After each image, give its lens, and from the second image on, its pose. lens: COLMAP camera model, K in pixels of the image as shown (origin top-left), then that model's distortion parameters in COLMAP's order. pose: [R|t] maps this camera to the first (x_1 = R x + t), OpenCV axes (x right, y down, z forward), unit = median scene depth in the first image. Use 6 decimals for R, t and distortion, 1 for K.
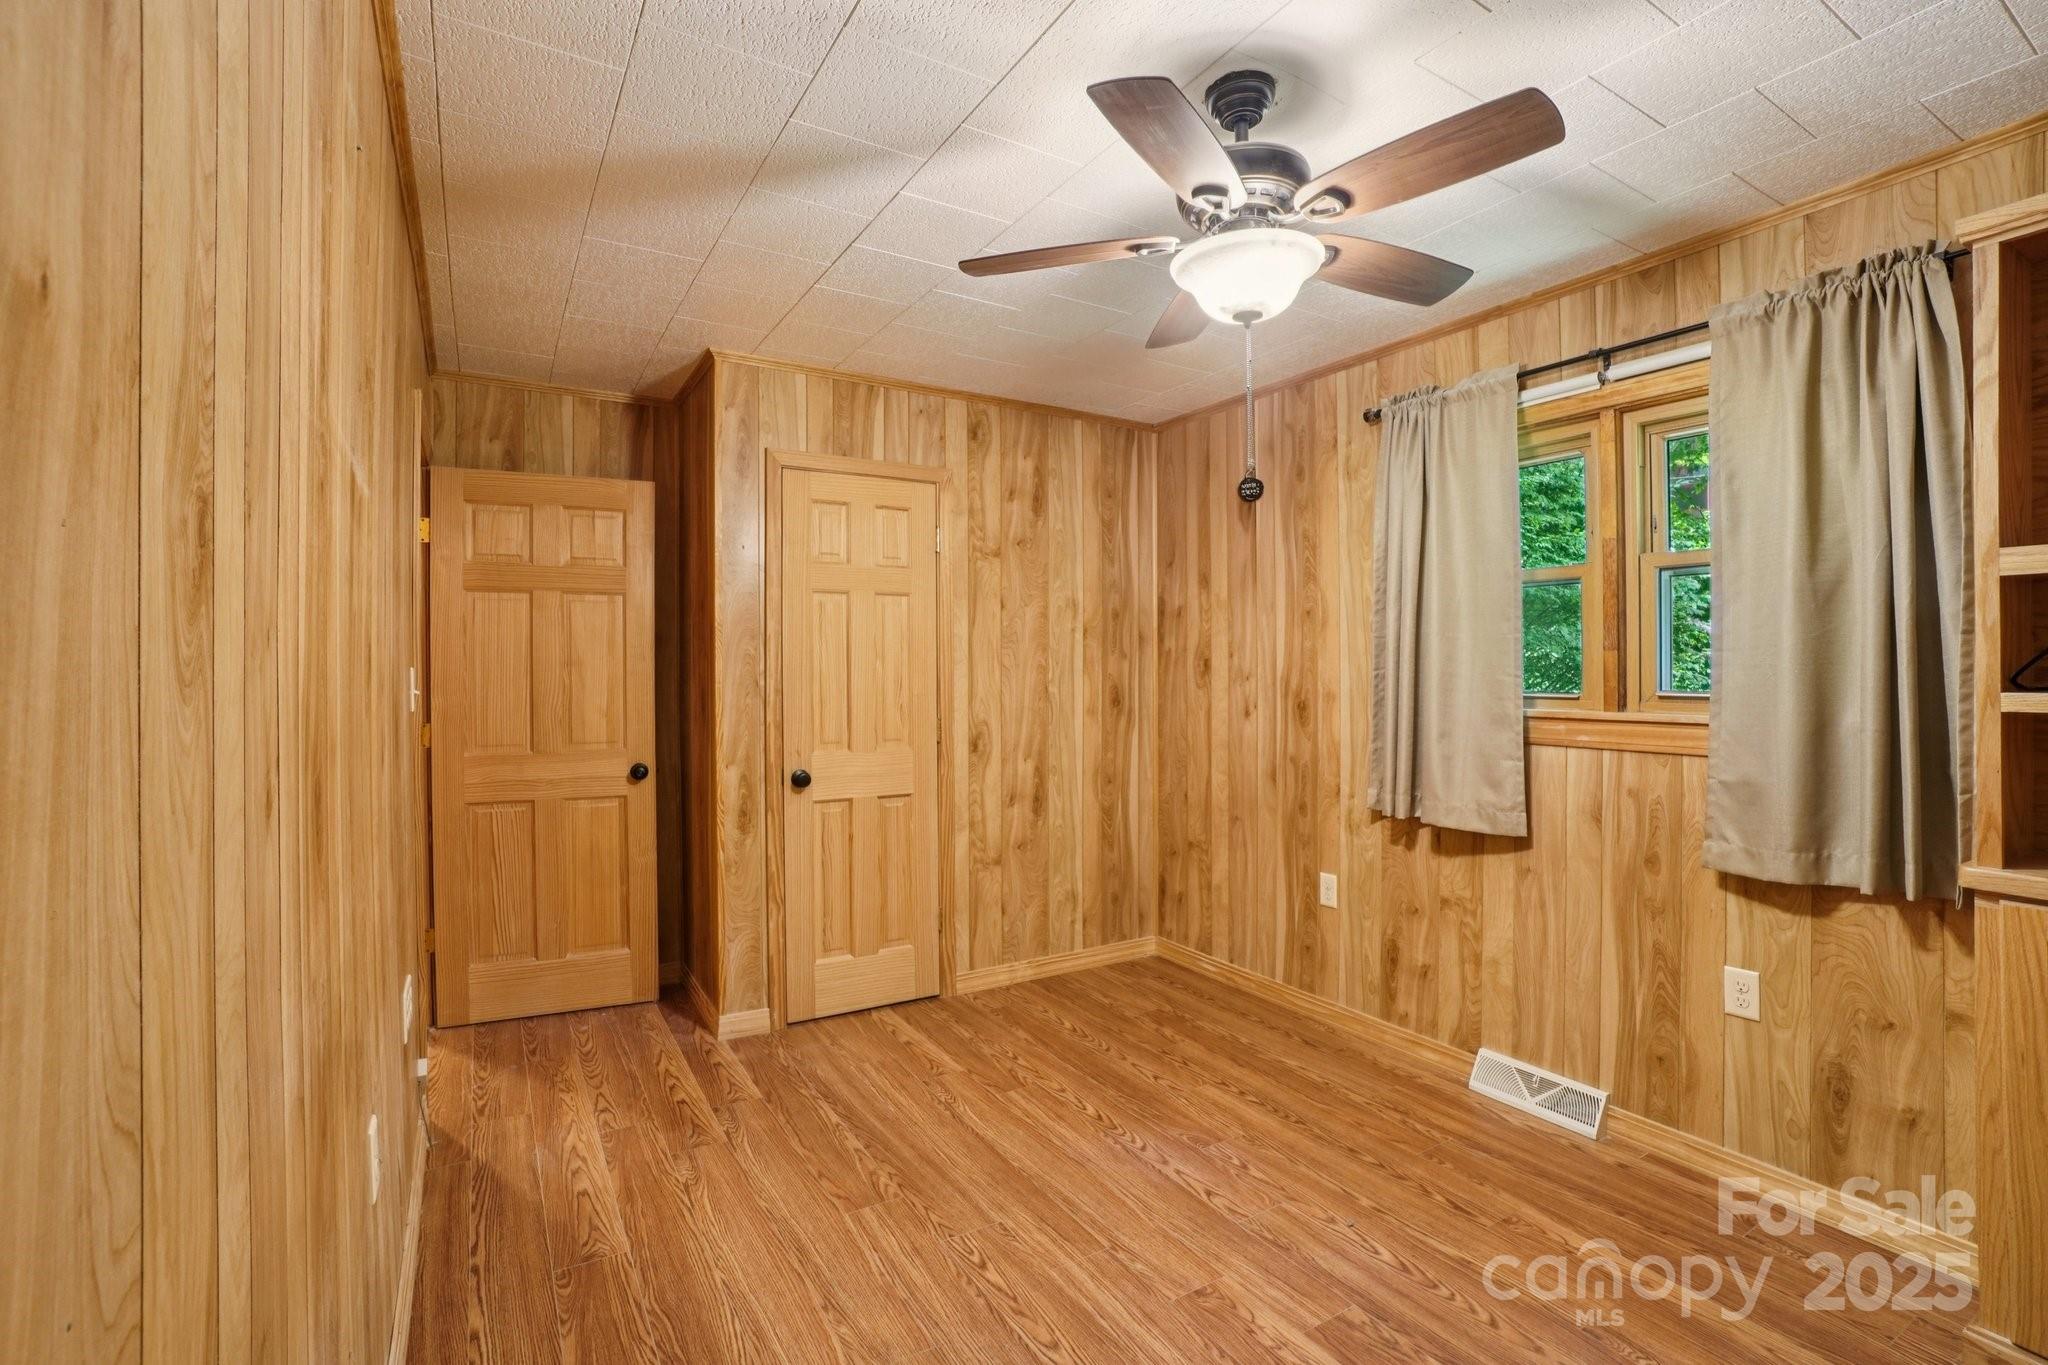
lens RADIAL K [[915.4, 0, 1040.5], [0, 915.4, 678.0], [0, 0, 1]] dist [-0.034099, 0.000399]
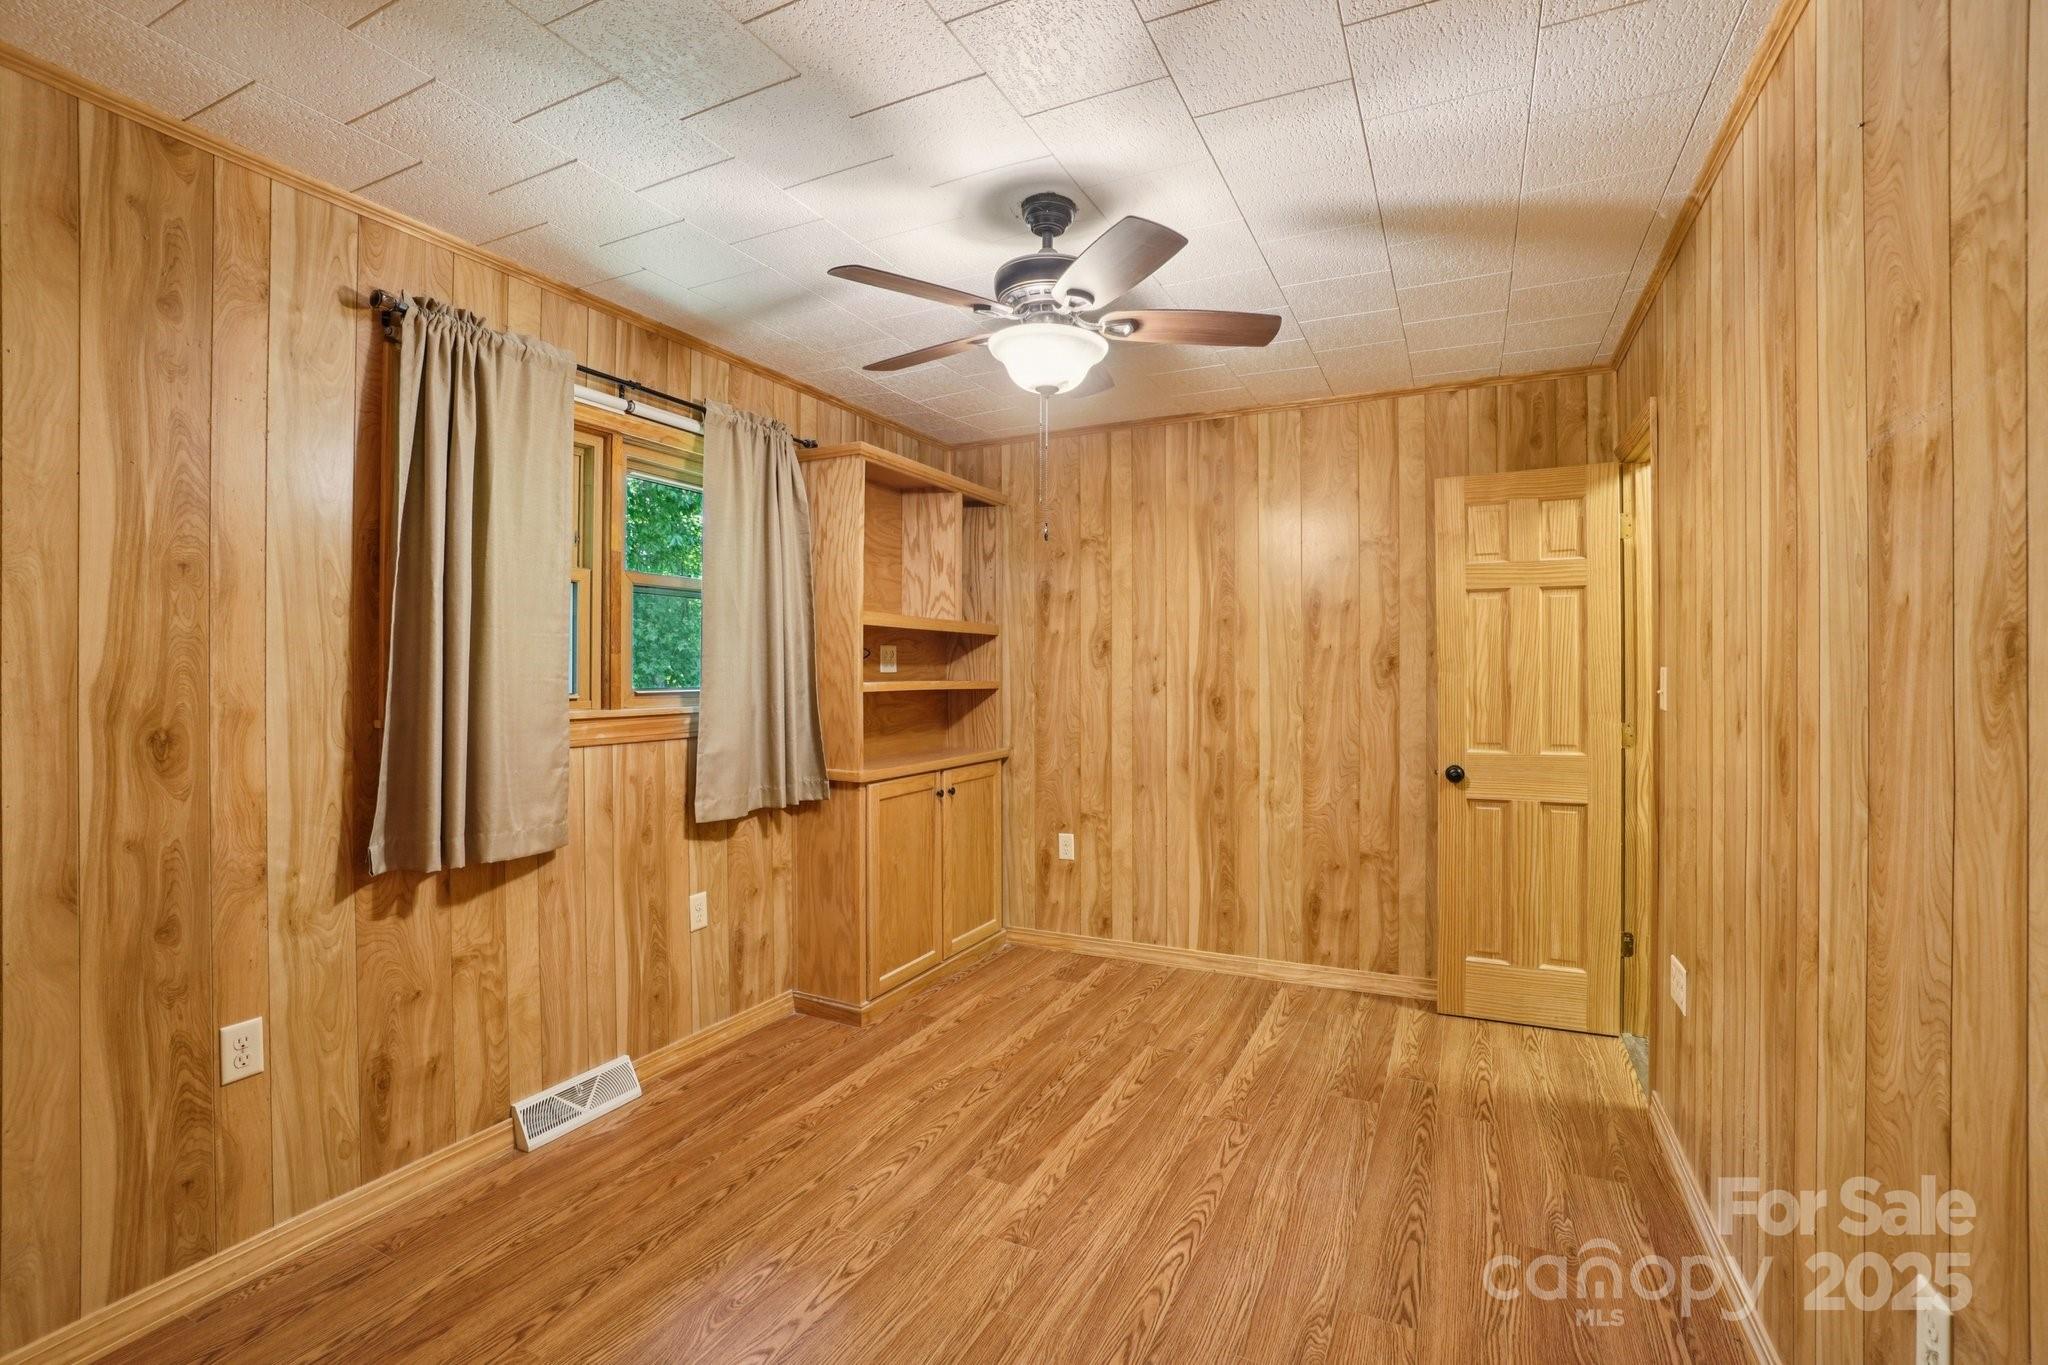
lens RADIAL K [[923.7, 0, 1012.0], [0, 923.7, 660.5], [0, 0, 1]] dist [-0.065699, 0.021286]
pose [[-0.521159, 0.009341, 0.853408, -0.567696], [0.007145, 0.999953, -0.006582, -0.010843], [-0.853430, 0.002667, -0.521201, 1.170839]]
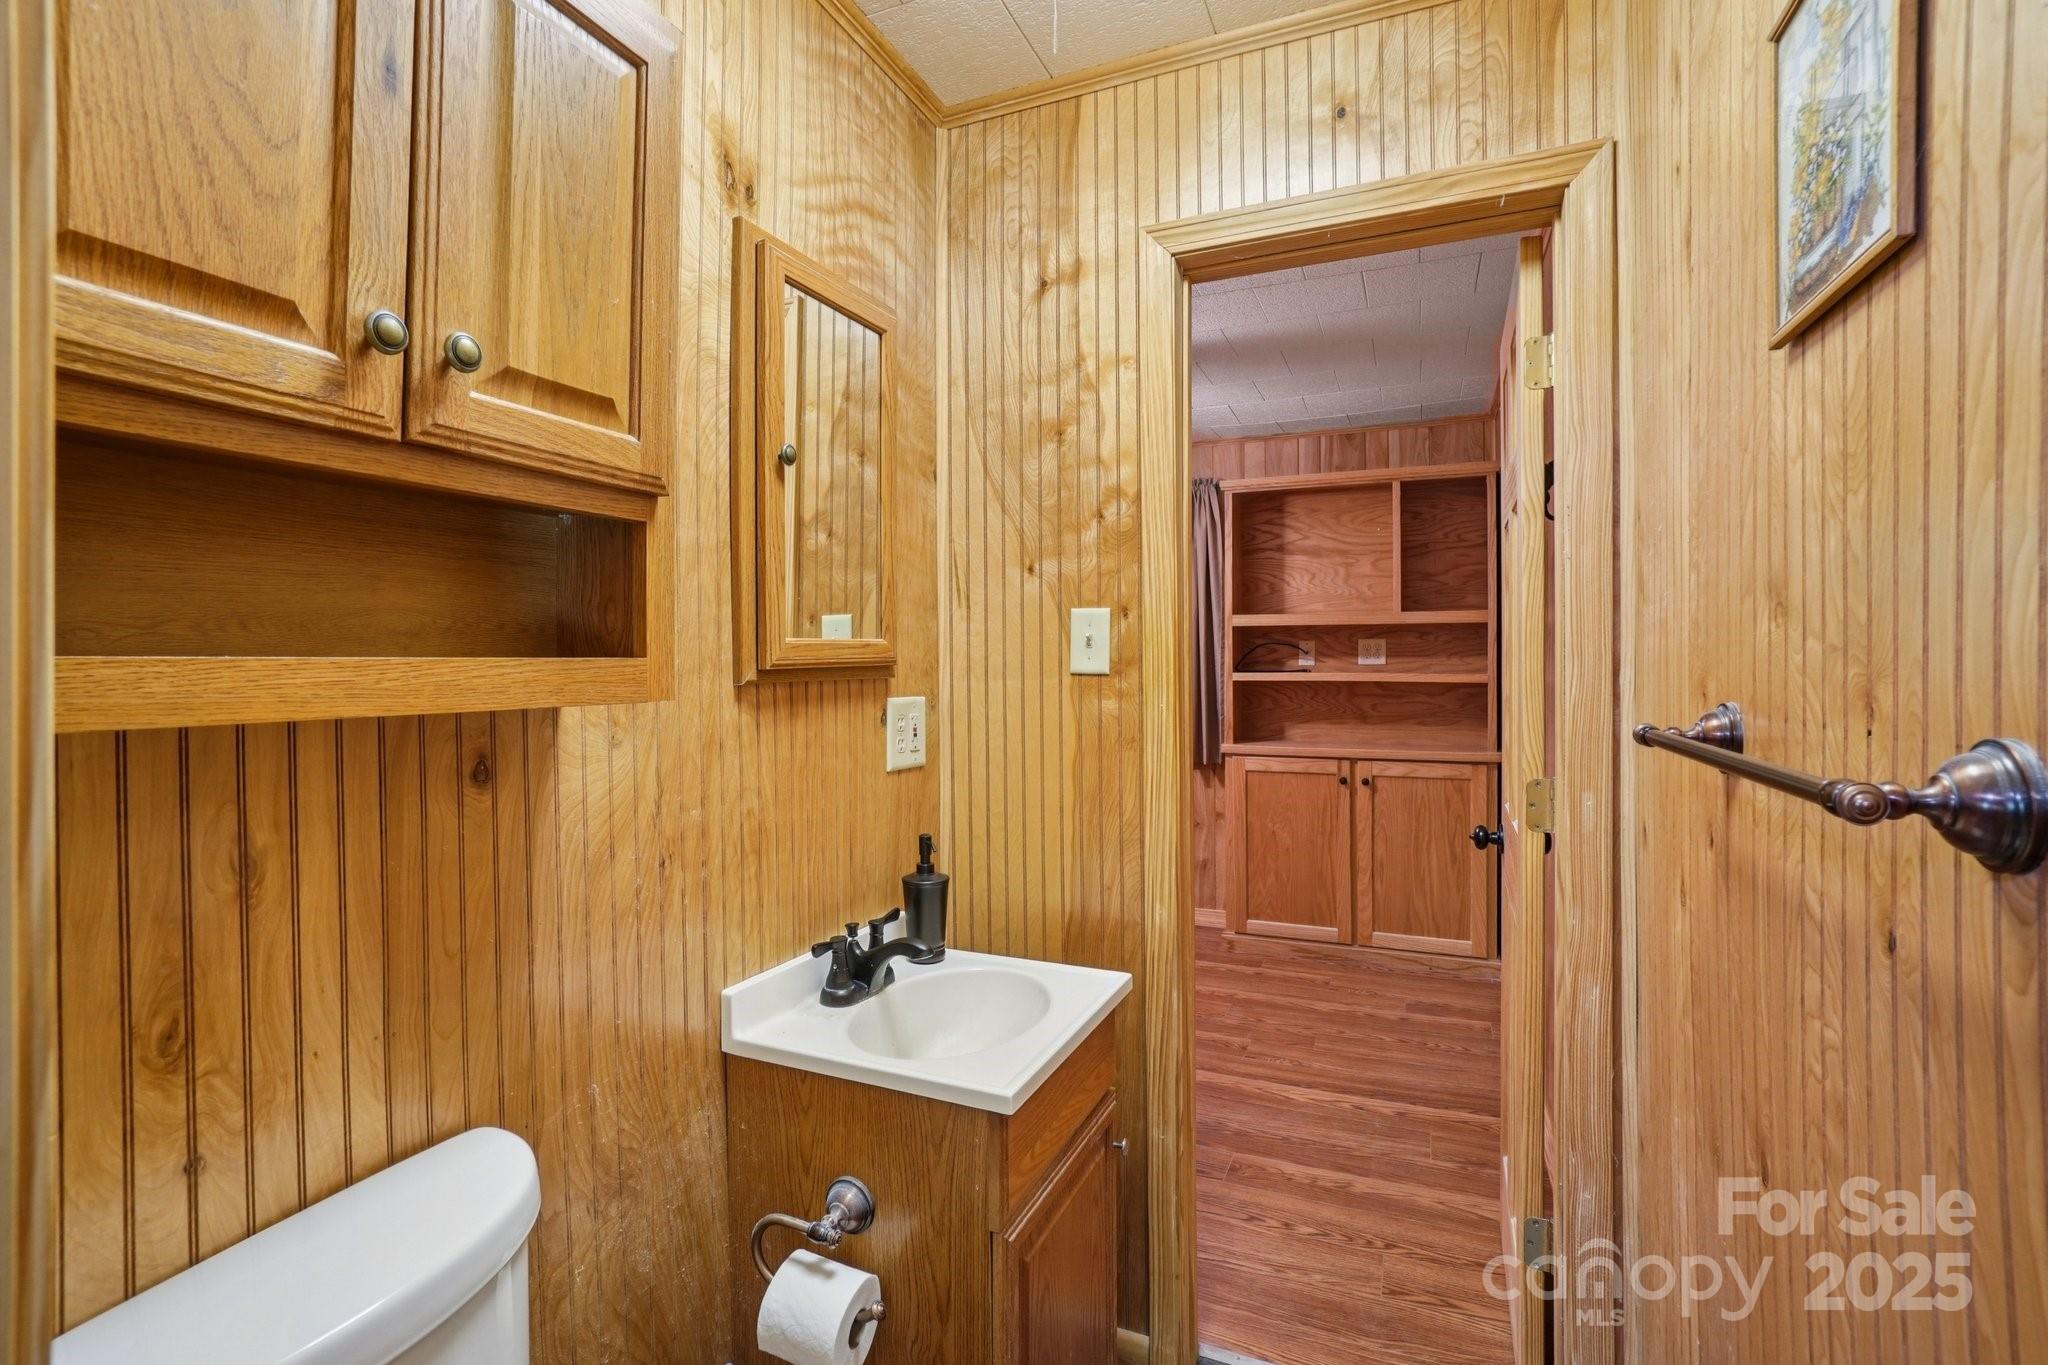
lens RADIAL K [[923.7, 0, 1012.0], [0, 923.7, 660.5], [0, 0, 1]] dist [-0.065699, 0.021286]
pose [[0.833782, 0.002557, 0.552088, -0.551299], [0.003572, 0.999943, -0.010026, 0.004791], [-0.552082, 0.010332, 0.833726, -0.527531]]
